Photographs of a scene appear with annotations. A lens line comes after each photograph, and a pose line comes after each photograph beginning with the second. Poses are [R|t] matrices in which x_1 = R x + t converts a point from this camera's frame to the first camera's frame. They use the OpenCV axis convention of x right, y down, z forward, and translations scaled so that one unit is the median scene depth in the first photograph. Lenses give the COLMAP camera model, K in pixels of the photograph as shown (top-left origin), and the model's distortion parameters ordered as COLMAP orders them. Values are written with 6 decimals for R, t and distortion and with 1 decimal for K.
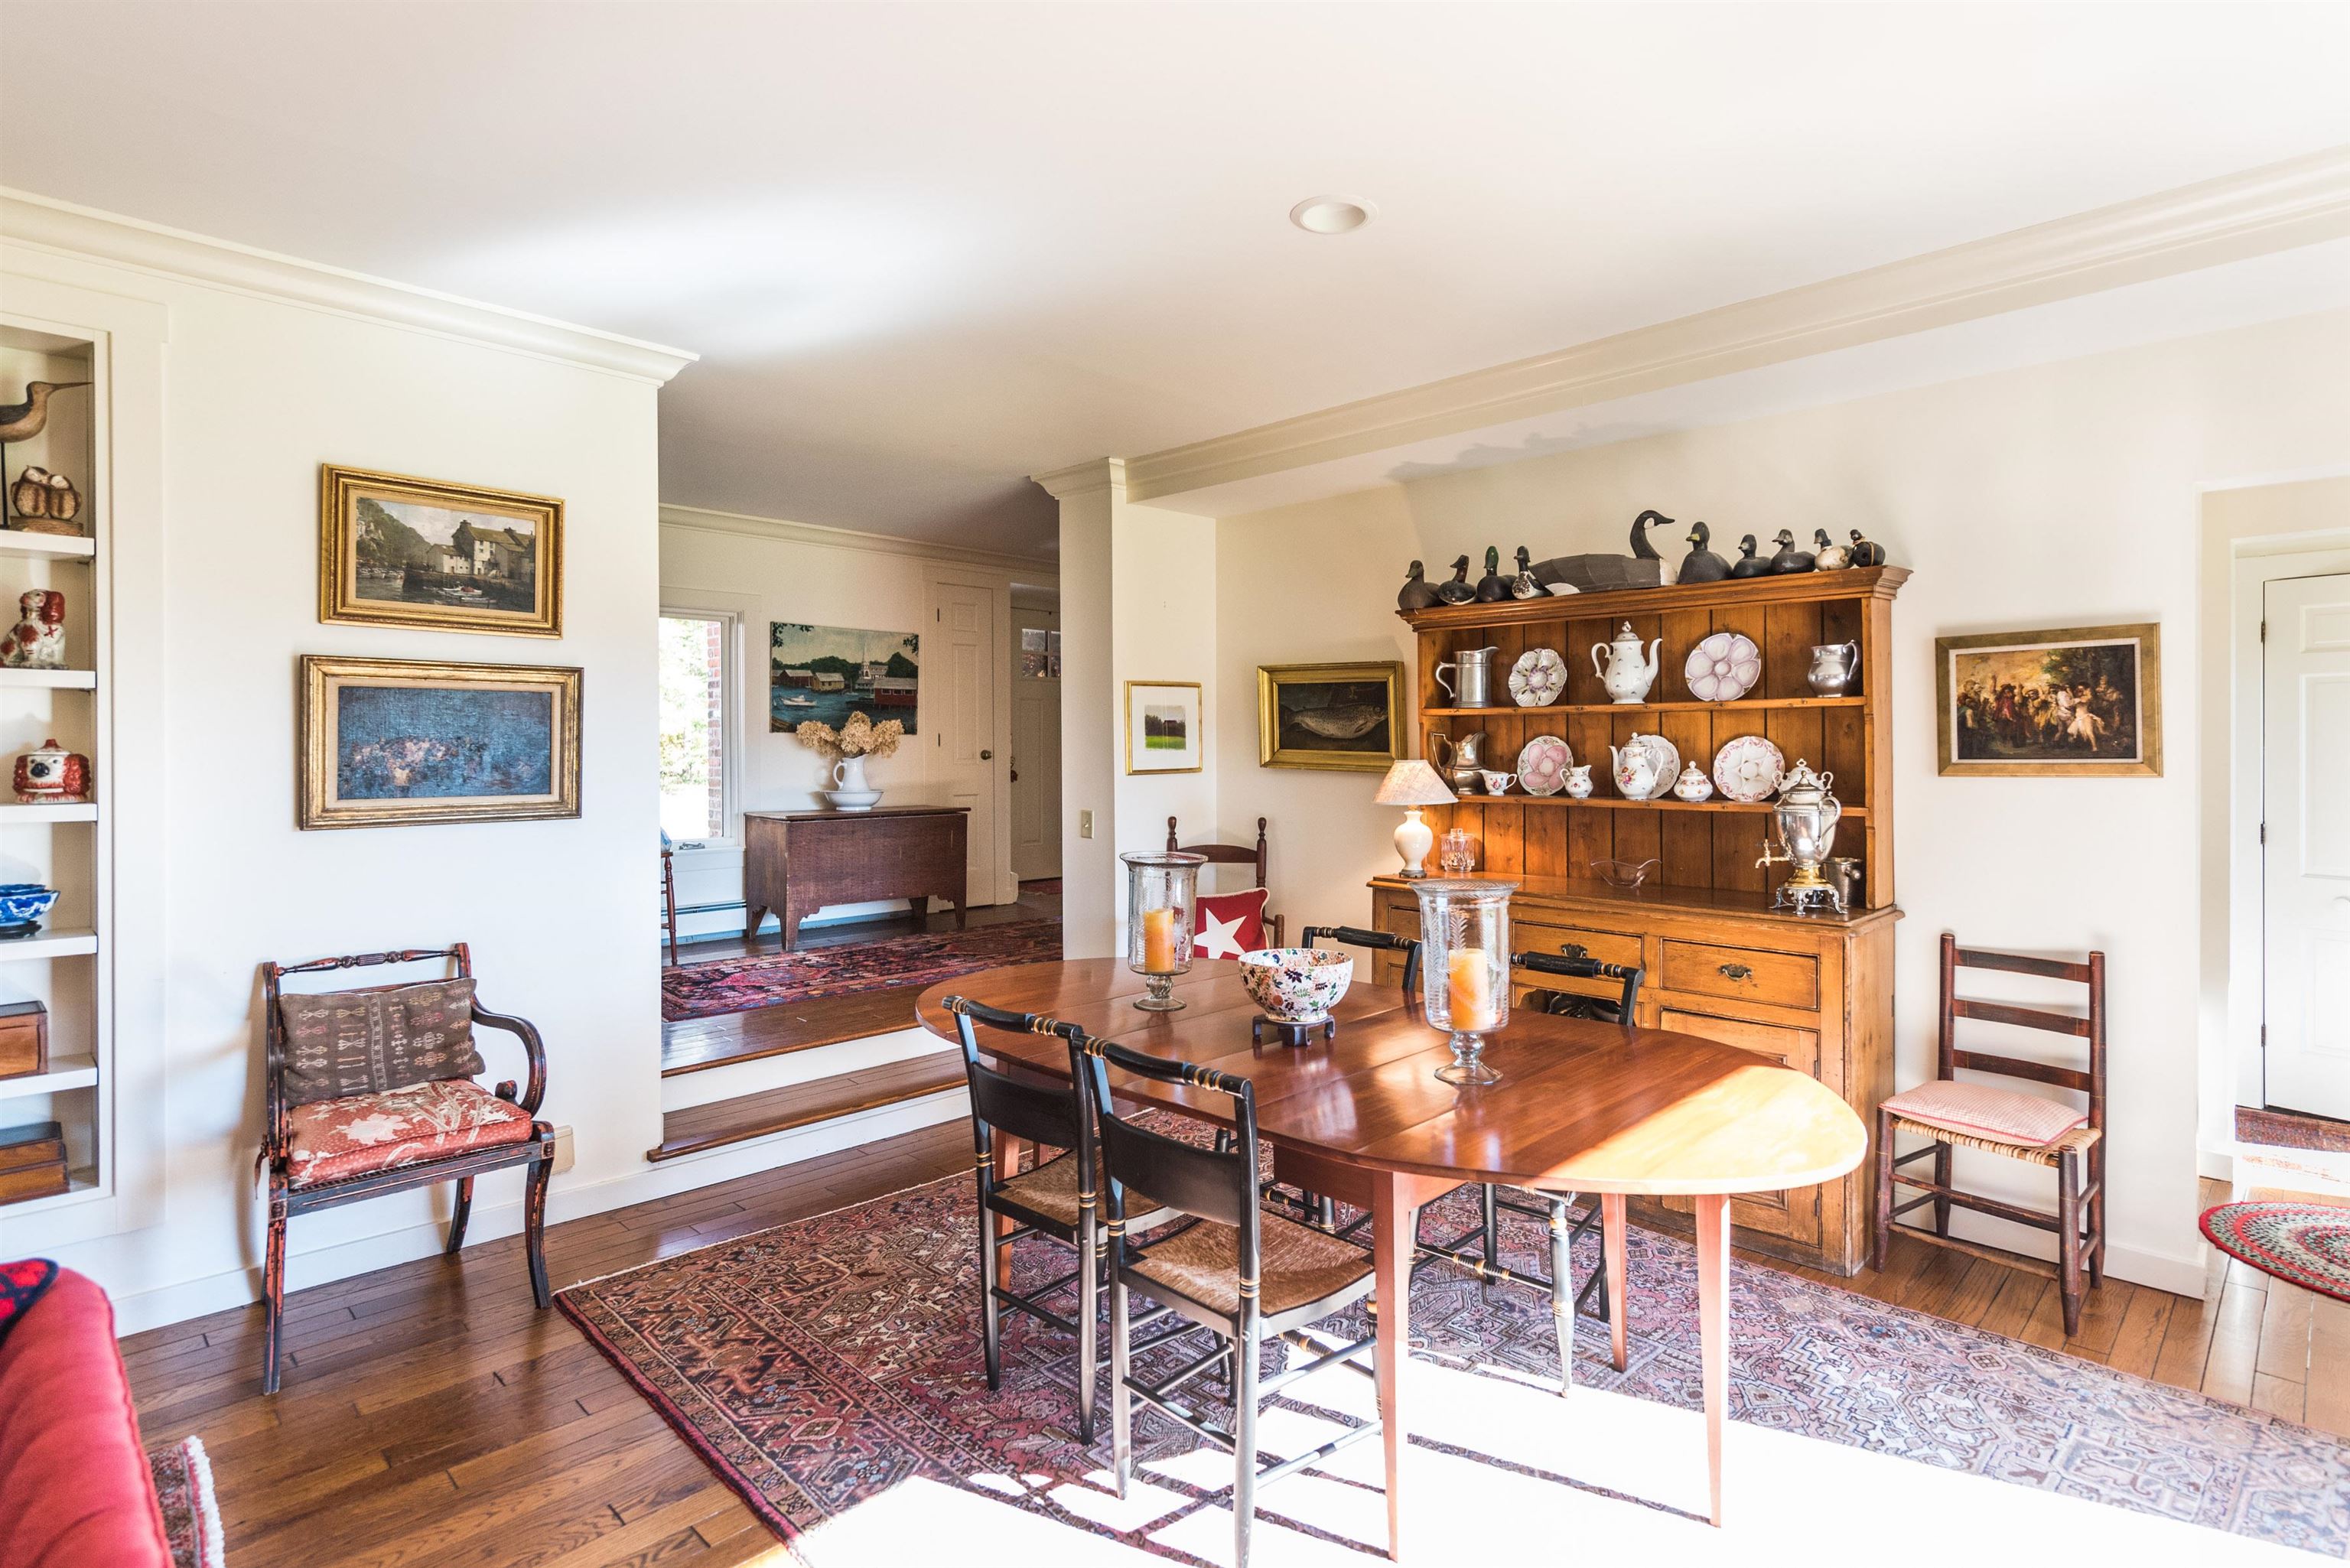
lens RADIAL K [[1164.1, 0, 1177.0], [0, 1164.1, 742.9], [0, 0, 1]] dist [0.000986, -0.000350]
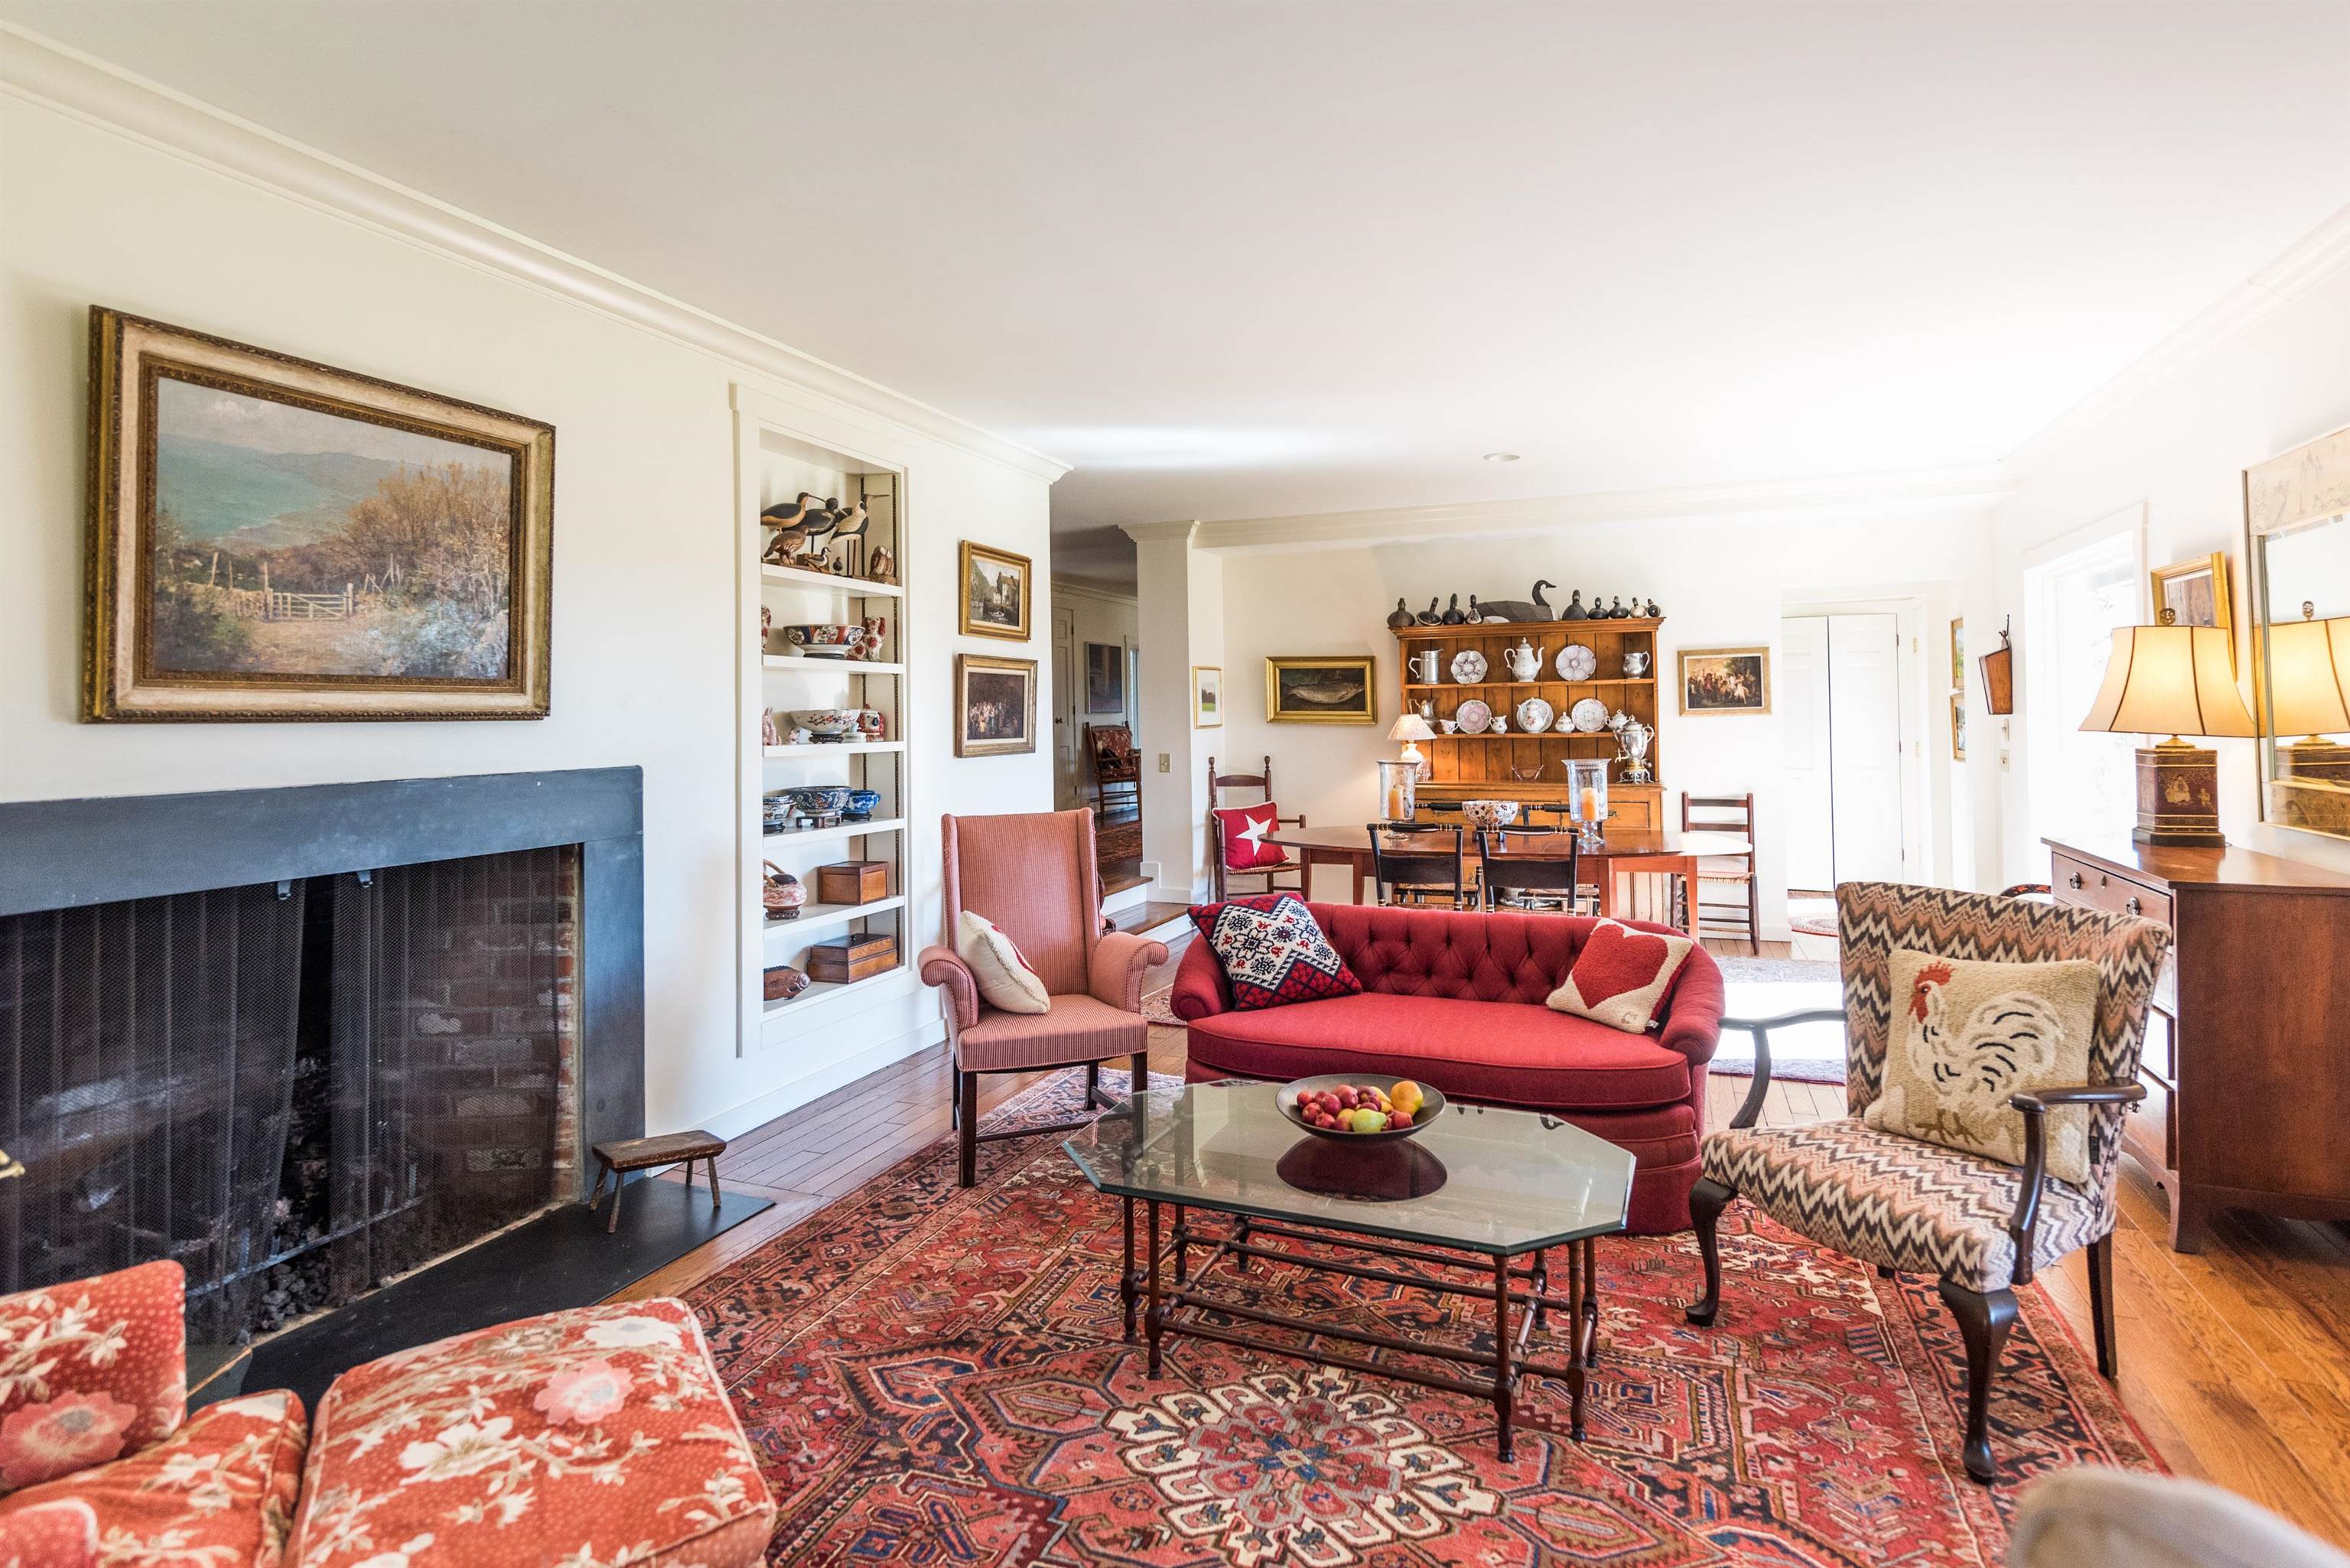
lens RADIAL K [[1185.7, 0, 1172.6], [0, 1185.7, 697.7], [0, 0, 1]] dist [0.000501, 0.000072]
pose [[0.923720, -0.005737, 0.383025, -0.874546], [0.012251, 0.999819, -0.014570, 0.012329], [-0.382872, 0.018151, 0.923623, -0.539178]]
